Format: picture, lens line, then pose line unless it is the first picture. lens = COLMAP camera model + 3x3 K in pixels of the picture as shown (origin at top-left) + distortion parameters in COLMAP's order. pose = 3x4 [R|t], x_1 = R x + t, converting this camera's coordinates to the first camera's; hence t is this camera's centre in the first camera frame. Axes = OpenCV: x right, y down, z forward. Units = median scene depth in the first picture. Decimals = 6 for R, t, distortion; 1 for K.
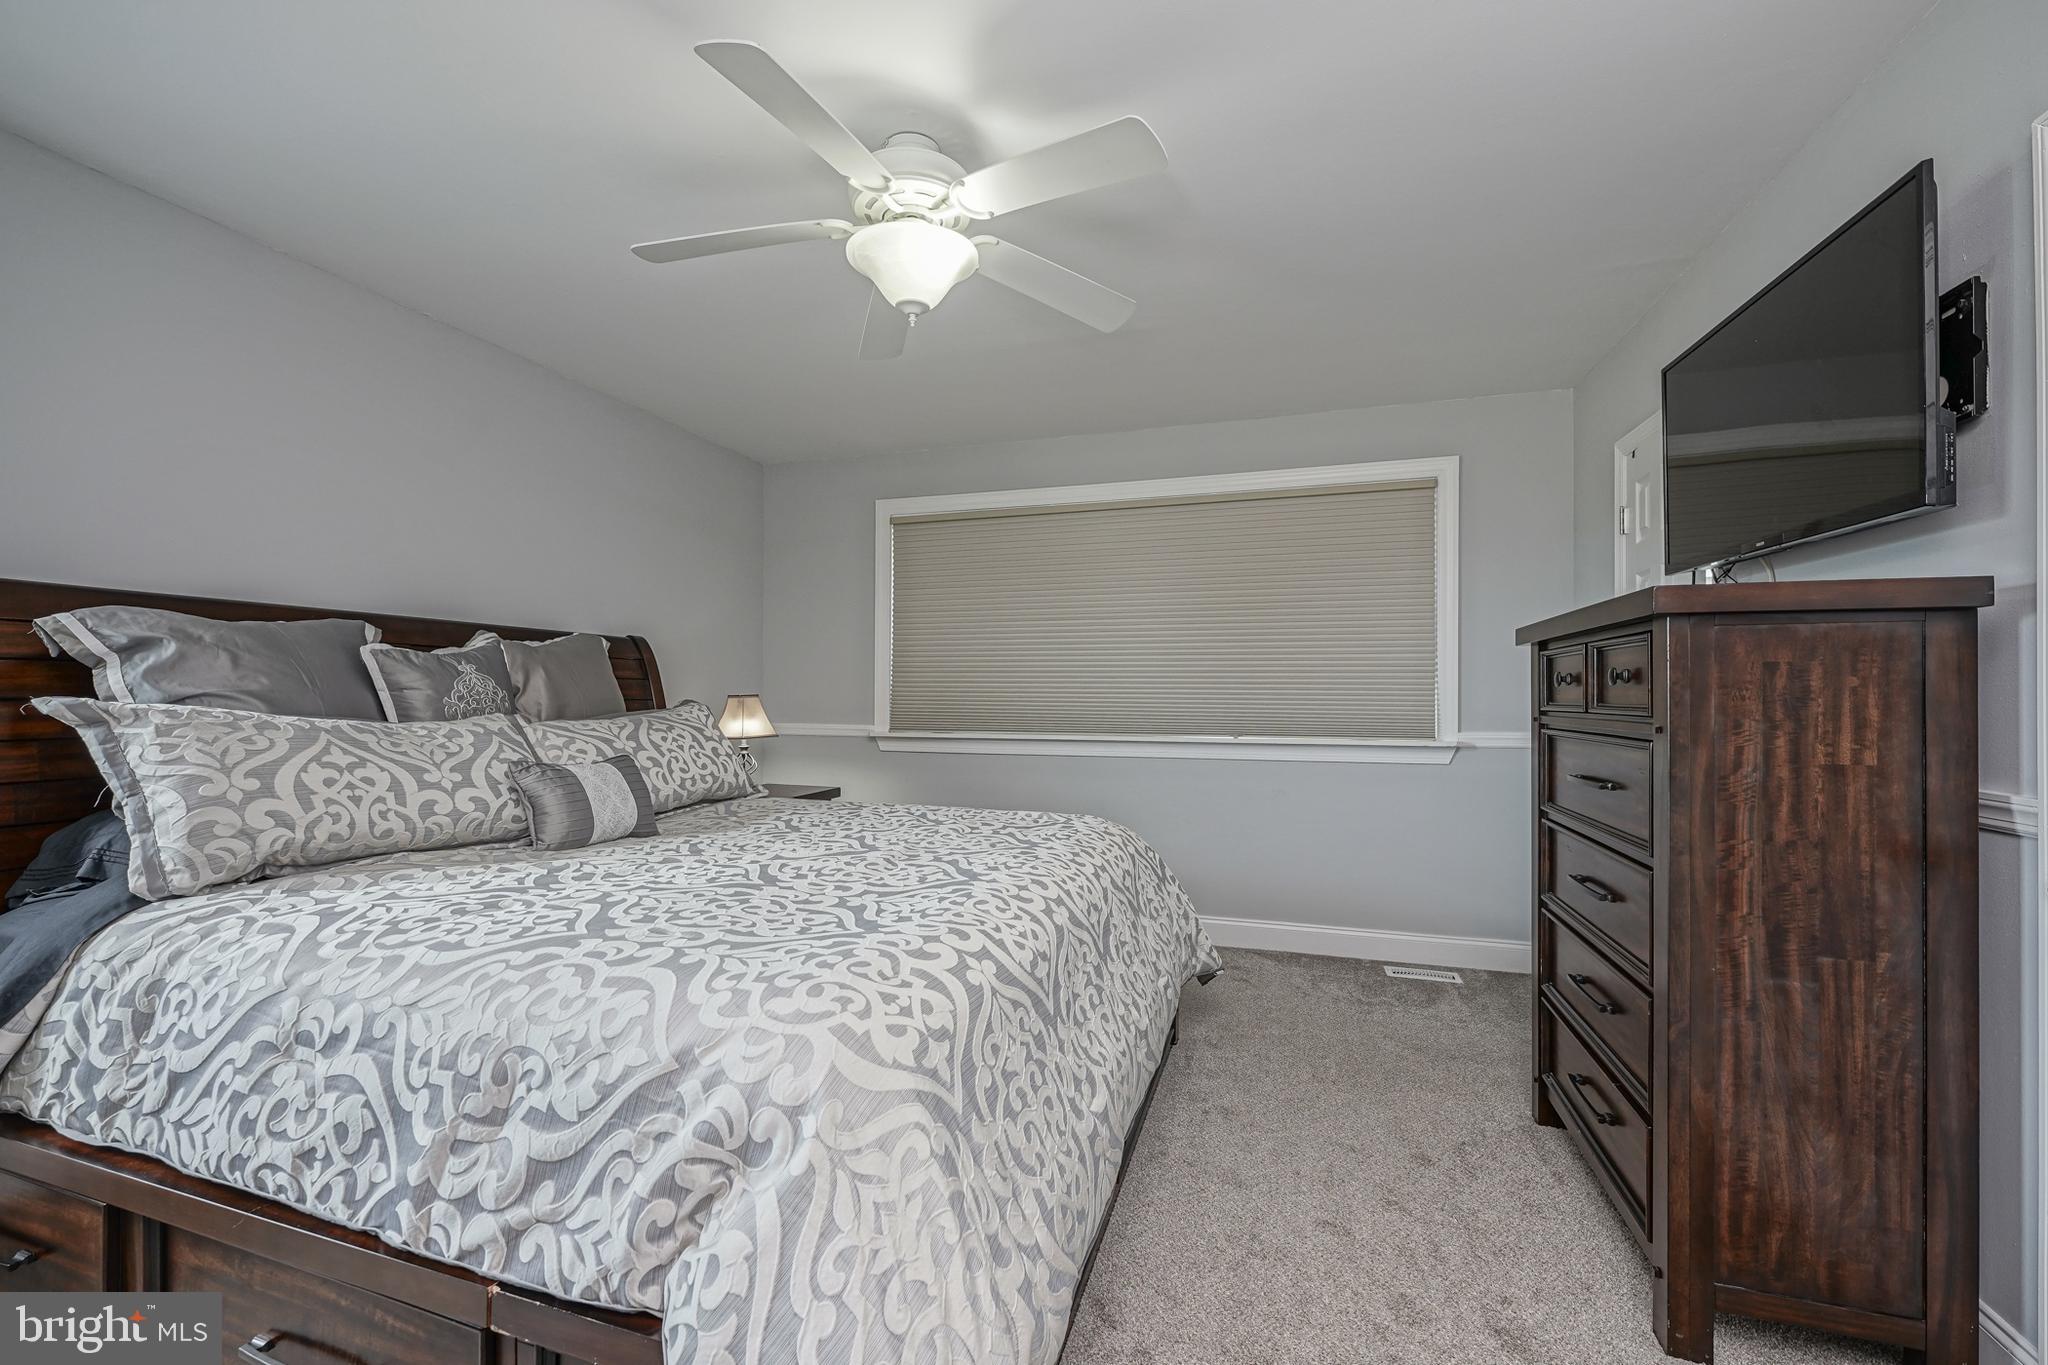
lens RADIAL K [[830.5, 0, 995.4], [0, 830.5, 700.8], [0, 0, 1]] dist [-0.000550, 0.000105]
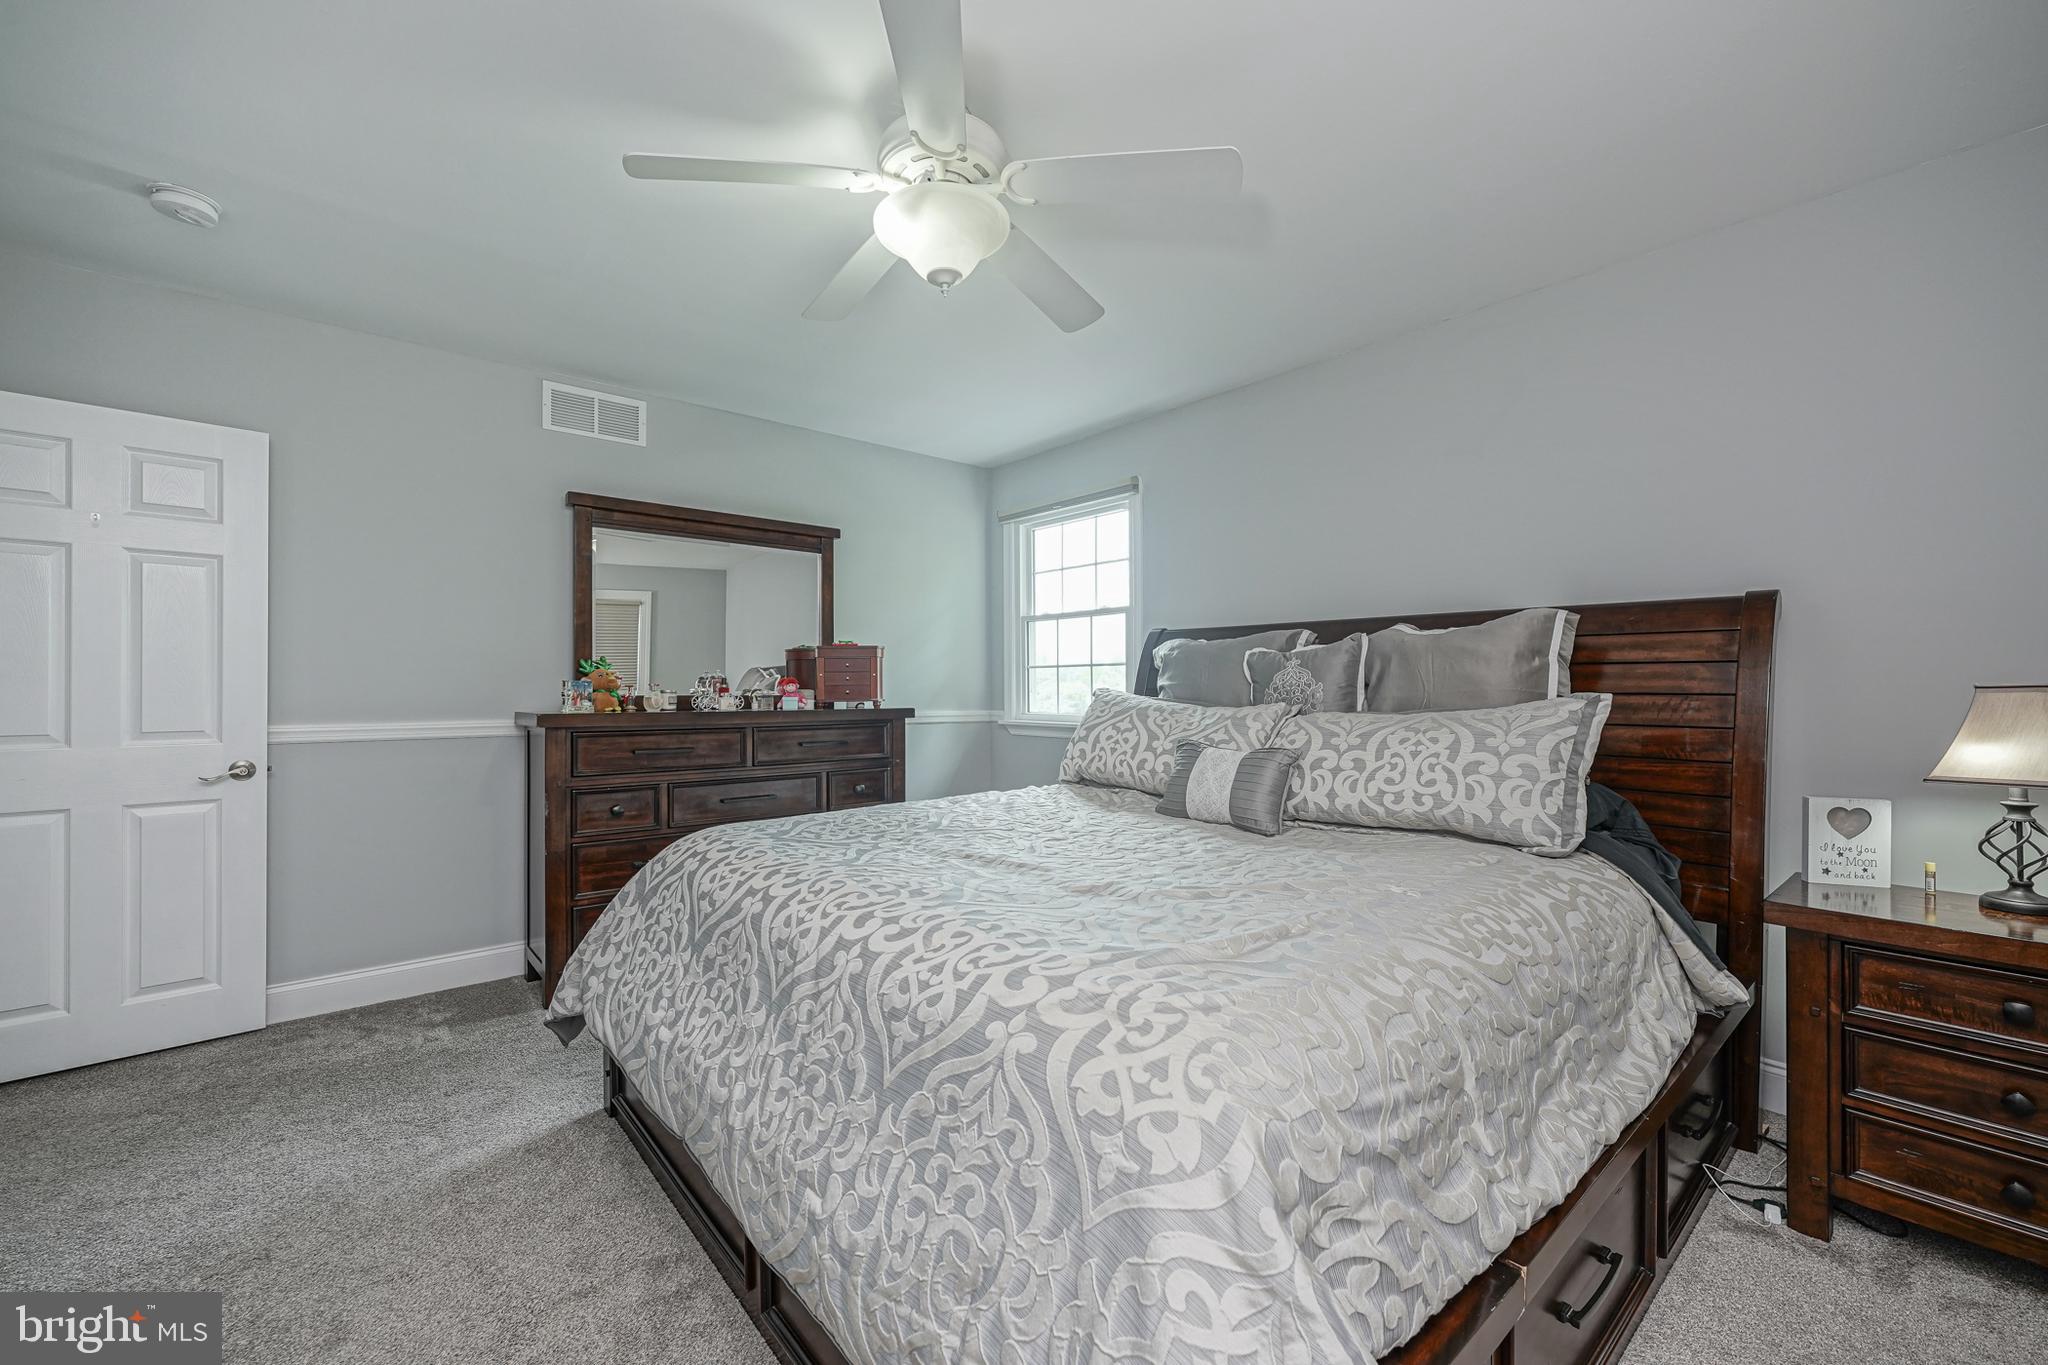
lens RADIAL K [[830.5, 0, 1025.6], [0, 830.5, 688.5], [0, 0, 1]] dist [-0.000550, 0.000105]
pose [[-0.498244, -0.000713, -0.867037, 0.739967], [-0.008160, 0.999959, 0.003868, -0.007165], [0.866998, 0.009002, -0.498229, 1.689272]]
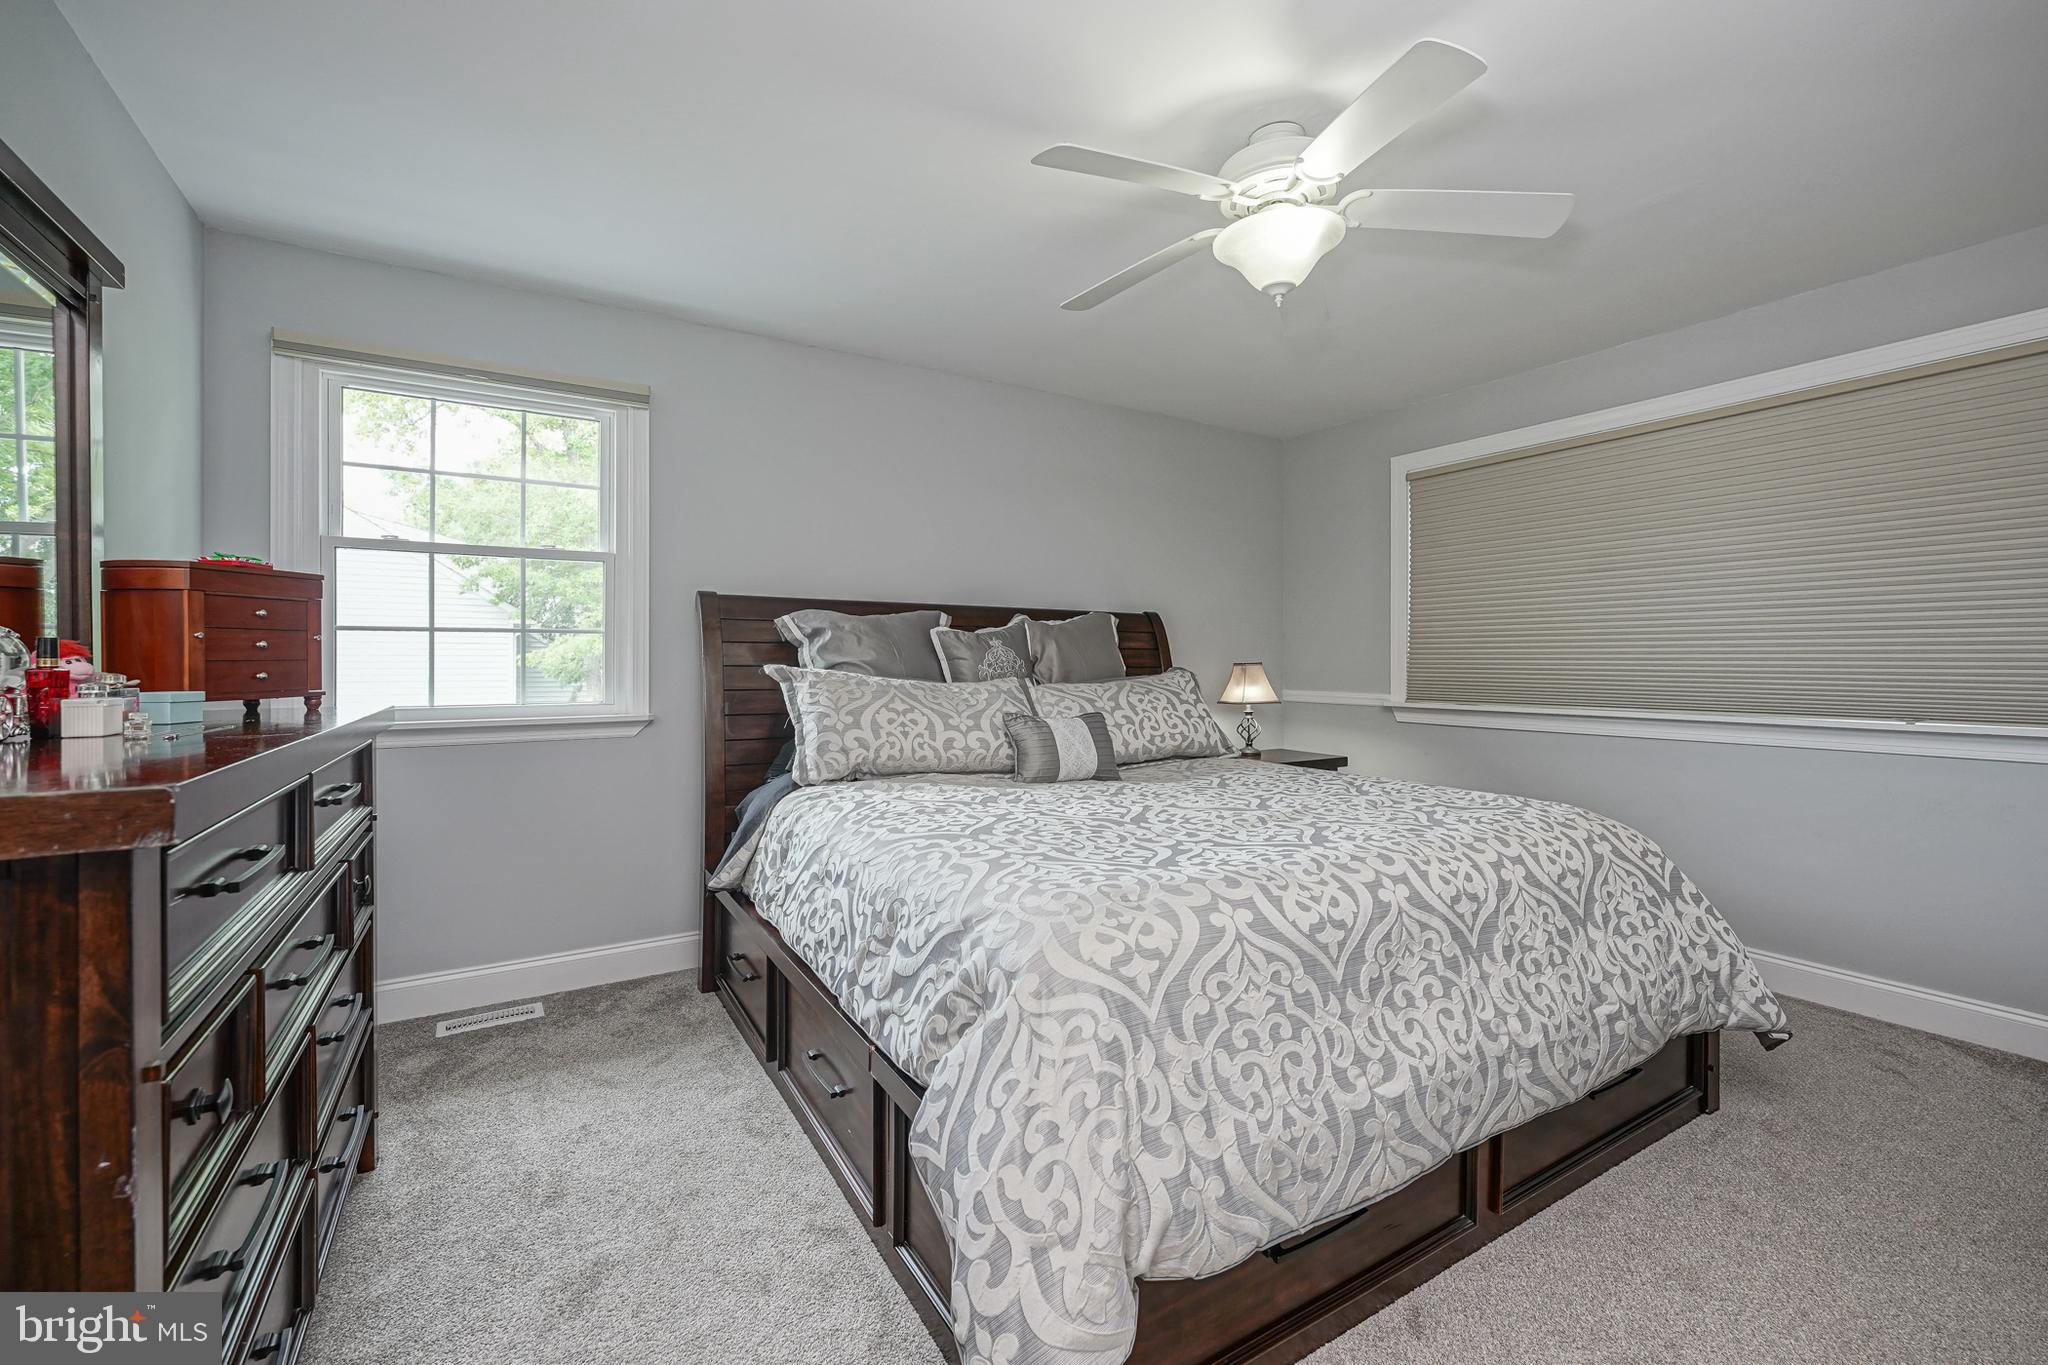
lens RADIAL K [[830.5, 0, 1023.0], [0, 830.5, 671.2], [0, 0, 1]] dist [-0.000550, 0.000105]
pose [[0.769675, 0.004162, -0.638423, 0.339884], [-0.003009, 0.999991, 0.002891, 0.002739], [0.638429, -0.000304, 0.769680, -0.003445]]
